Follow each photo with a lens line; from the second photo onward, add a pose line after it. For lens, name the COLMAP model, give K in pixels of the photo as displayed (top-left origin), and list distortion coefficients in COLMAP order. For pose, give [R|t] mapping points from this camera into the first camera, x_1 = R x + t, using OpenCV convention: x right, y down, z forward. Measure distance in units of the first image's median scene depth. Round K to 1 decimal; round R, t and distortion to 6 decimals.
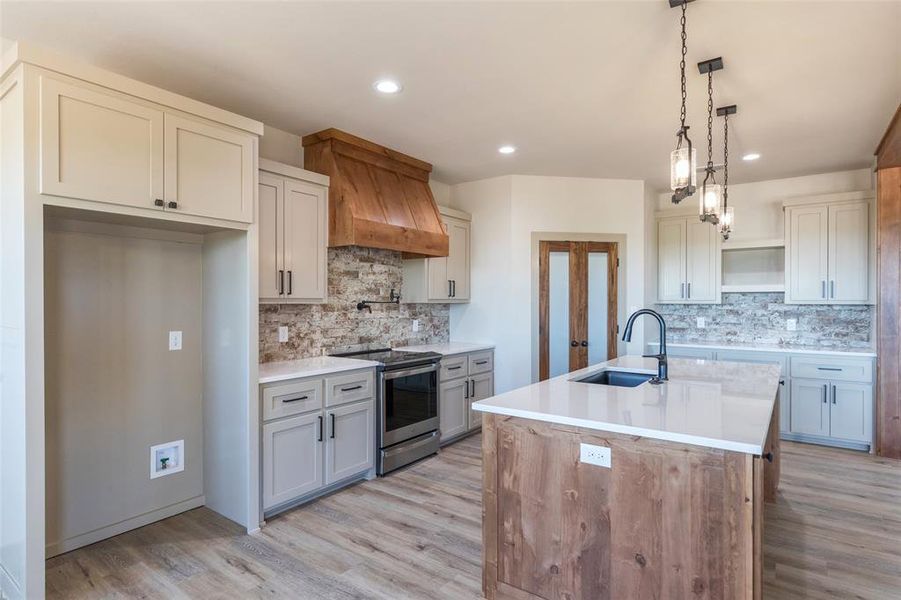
lens RADIAL K [[475.9, 0, 451.1], [0, 475.9, 301.9], [0, 0, 1]] dist [0.004011, 0.000271]
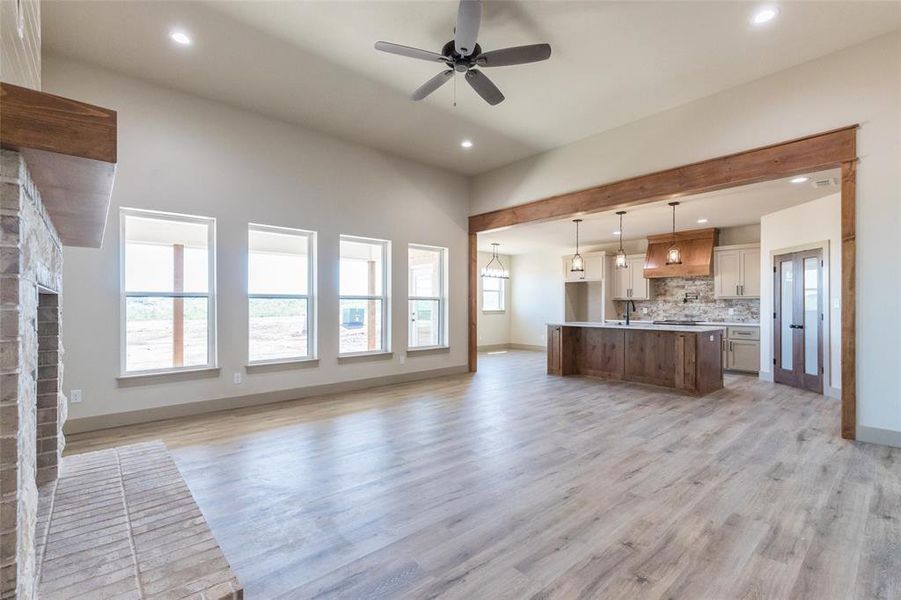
lens RADIAL K [[400.9, 0, 448.4], [0, 400.9, 304.7], [0, 0, 1]] dist [0.006378, 0.000267]
pose [[-0.223106, -0.004585, -0.974783, 1.897212], [-0.003712, 0.999986, -0.003854, 0.038922], [0.974787, 0.002758, -0.223120, 0.330125]]
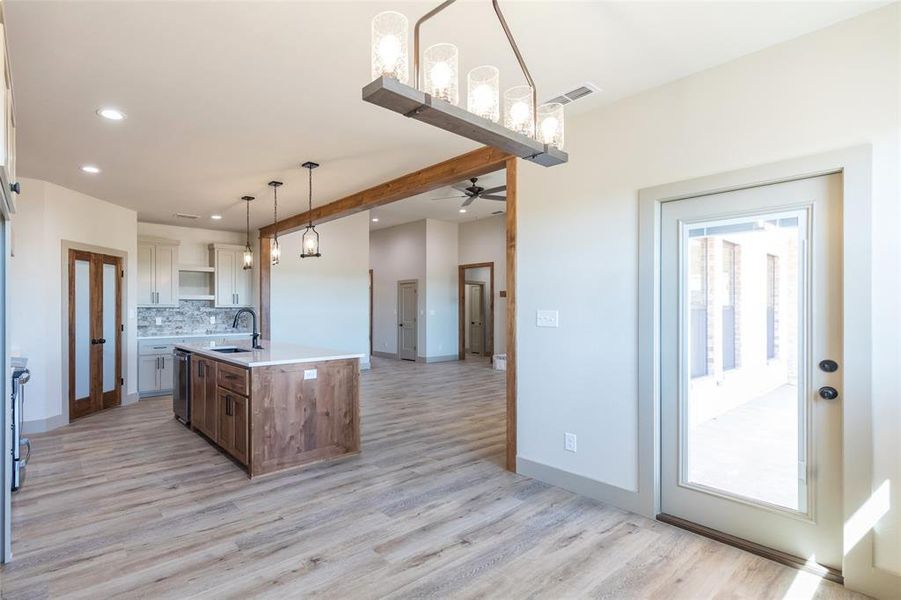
lens RADIAL K [[432.9, 0, 365.8], [0, 432.9, 307.0], [0, 0, 1]] dist [0.002407, -0.001429]
pose [[0.291816, 0.001707, 0.956473, -0.640104], [0.003124, 0.999991, -0.002738, 0.010218], [-0.956469, 0.003787, 0.291808, 0.080374]]
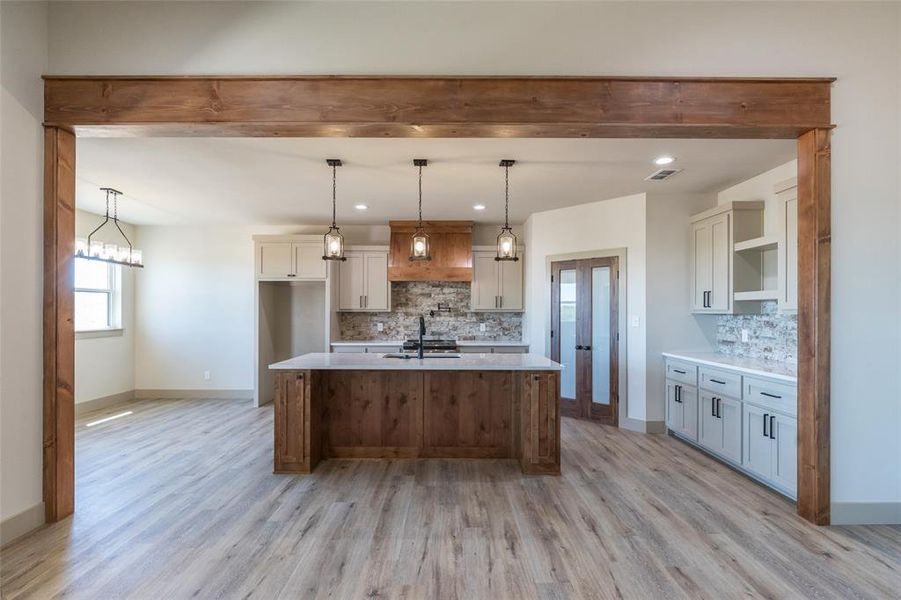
lens RADIAL K [[432.9, 0, 447.6], [0, 432.9, 312.7], [0, 0, 1]] dist [0.002407, -0.001429]
pose [[0.585001, 0.002930, -0.811027, 1.084756], [-0.003915, 0.999992, 0.000789, 0.004491], [0.811023, 0.002714, 0.585008, 0.142337]]
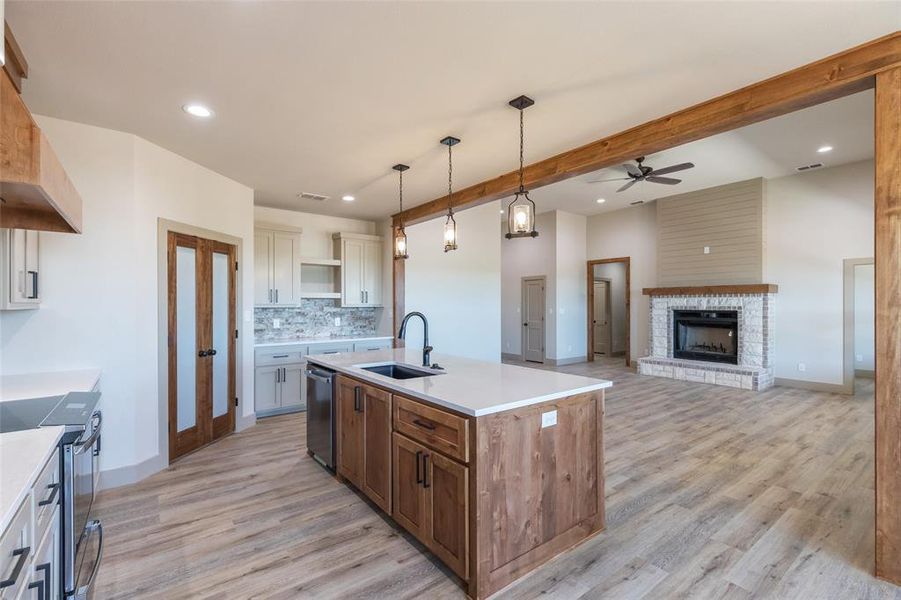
lens RADIAL K [[400.9, 0, 449.8], [0, 400.9, 304.5], [0, 0, 1]] dist [0.006378, 0.000267]
pose [[0.287756, -0.001356, 0.957703, -0.375244], [0.003056, 0.999995, 0.000498, -0.002793], [-0.957699, 0.002783, 0.287759, 0.403257]]
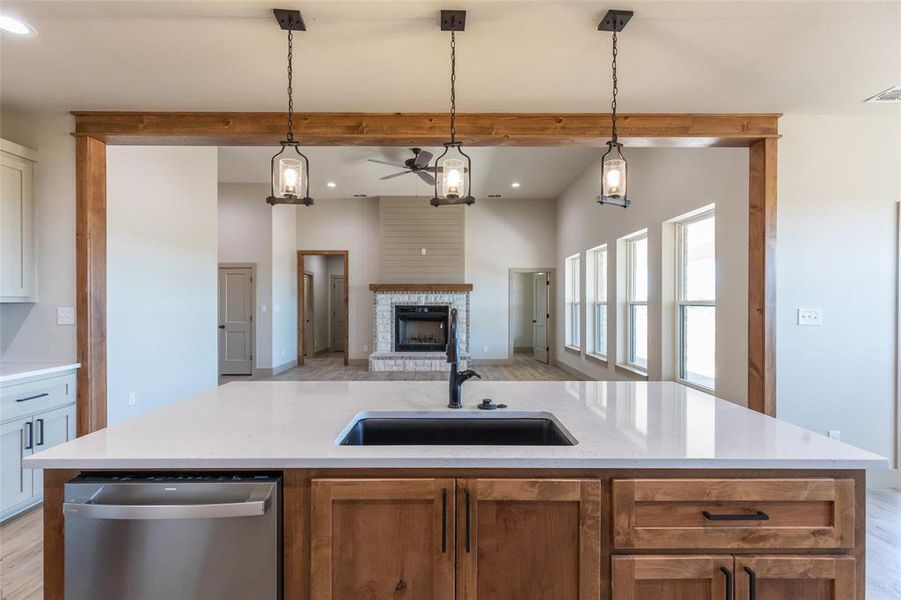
lens RADIAL K [[400.9, 0, 452.4], [0, 400.9, 302.7], [0, 0, 1]] dist [0.006378, 0.000267]
pose [[-0.593839, -0.003384, 0.804577, -0.018168], [-0.000158, 0.999992, 0.004089, 0.003587], [-0.804584, 0.002301, -0.593834, 0.878890]]
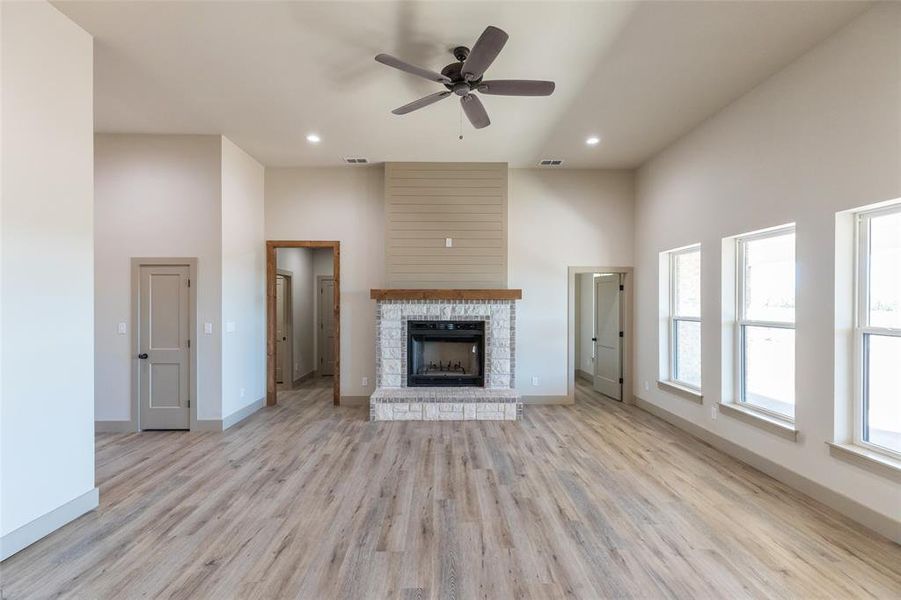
lens RADIAL K [[400.9, 0, 452.5], [0, 400.9, 302.2], [0, 0, 1]] dist [0.006378, 0.000267]
pose [[-0.605857, -0.002796, 0.795569, 0.550054], [-0.000986, 0.999996, 0.002764, -0.039557], [-0.795573, 0.000890, -0.605857, 0.642714]]
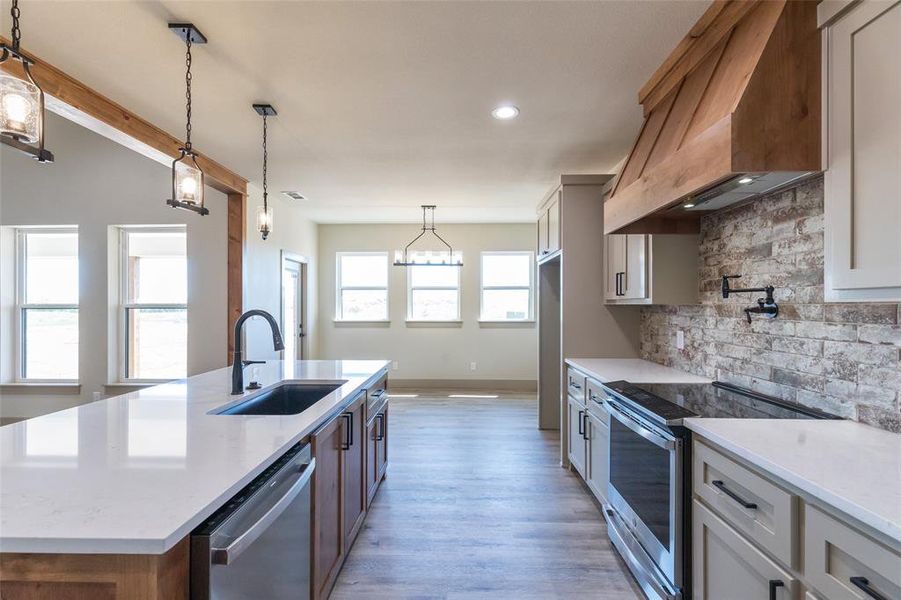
lens RADIAL K [[400.9, 0, 446.9], [0, 400.9, 304.9], [0, 0, 1]] dist [0.006378, 0.000267]
pose [[-0.828271, -0.001399, -0.560326, 0.348193], [-0.001371, 0.999999, -0.000469, 0.004512], [0.560326, 0.000379, -0.828272, 1.158200]]
